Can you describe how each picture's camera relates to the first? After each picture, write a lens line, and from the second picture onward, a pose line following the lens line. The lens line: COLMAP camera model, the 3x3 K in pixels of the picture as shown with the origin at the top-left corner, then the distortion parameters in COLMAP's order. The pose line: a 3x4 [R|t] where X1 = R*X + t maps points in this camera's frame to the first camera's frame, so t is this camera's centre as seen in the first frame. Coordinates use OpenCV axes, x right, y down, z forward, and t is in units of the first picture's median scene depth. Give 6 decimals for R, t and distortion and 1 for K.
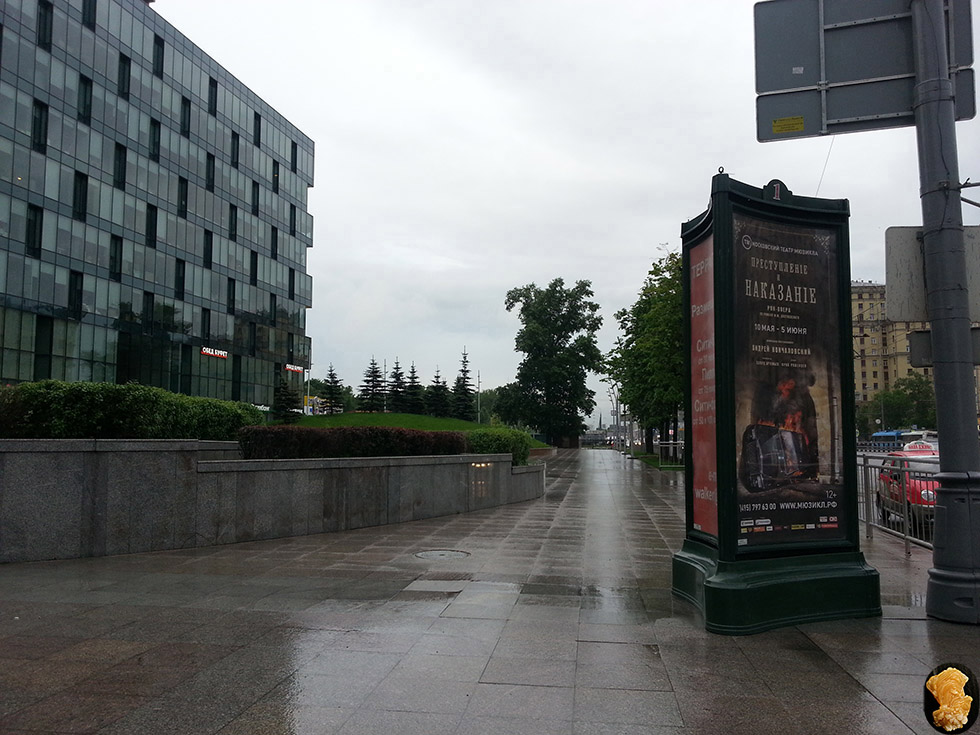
lens RADIAL K [[839.4, 0, 490.7], [0, 839.4, 365.2], [0, 0, 1]] dist [0.062045, -0.013698]
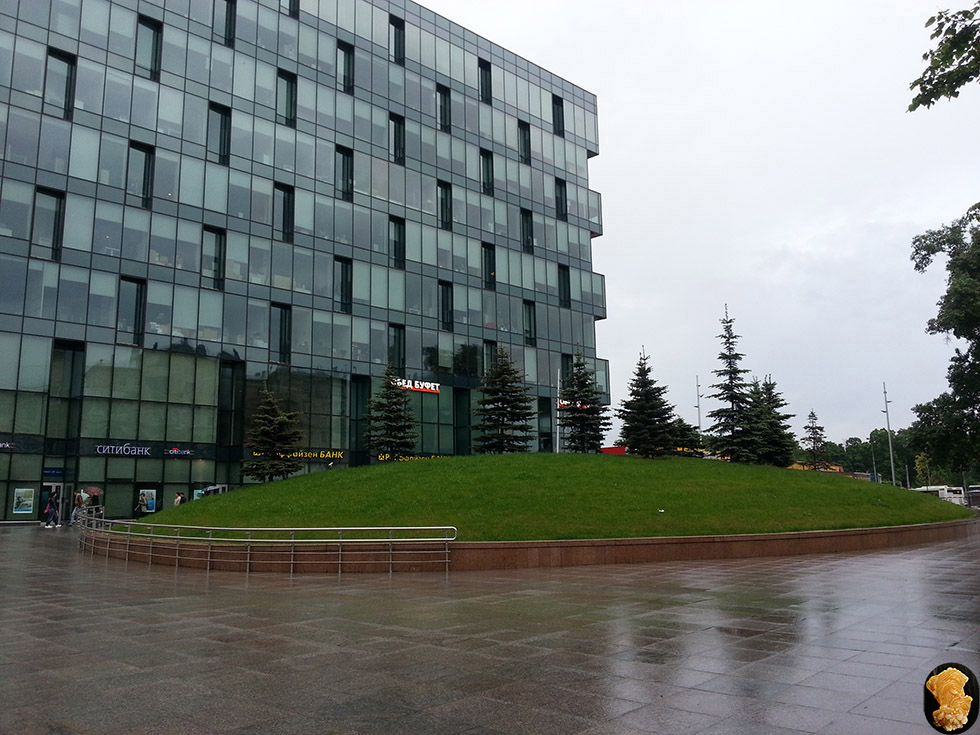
lens RADIAL K [[839.4, 0, 510.8], [0, 839.4, 352.0], [0, 0, 1]] dist [0.062045, -0.013698]
pose [[0.840329, -0.130135, -0.526224, 0.089235], [0.079135, 0.989807, -0.118409, 0.038330], [0.536269, 0.057860, 0.842062, 0.380495]]
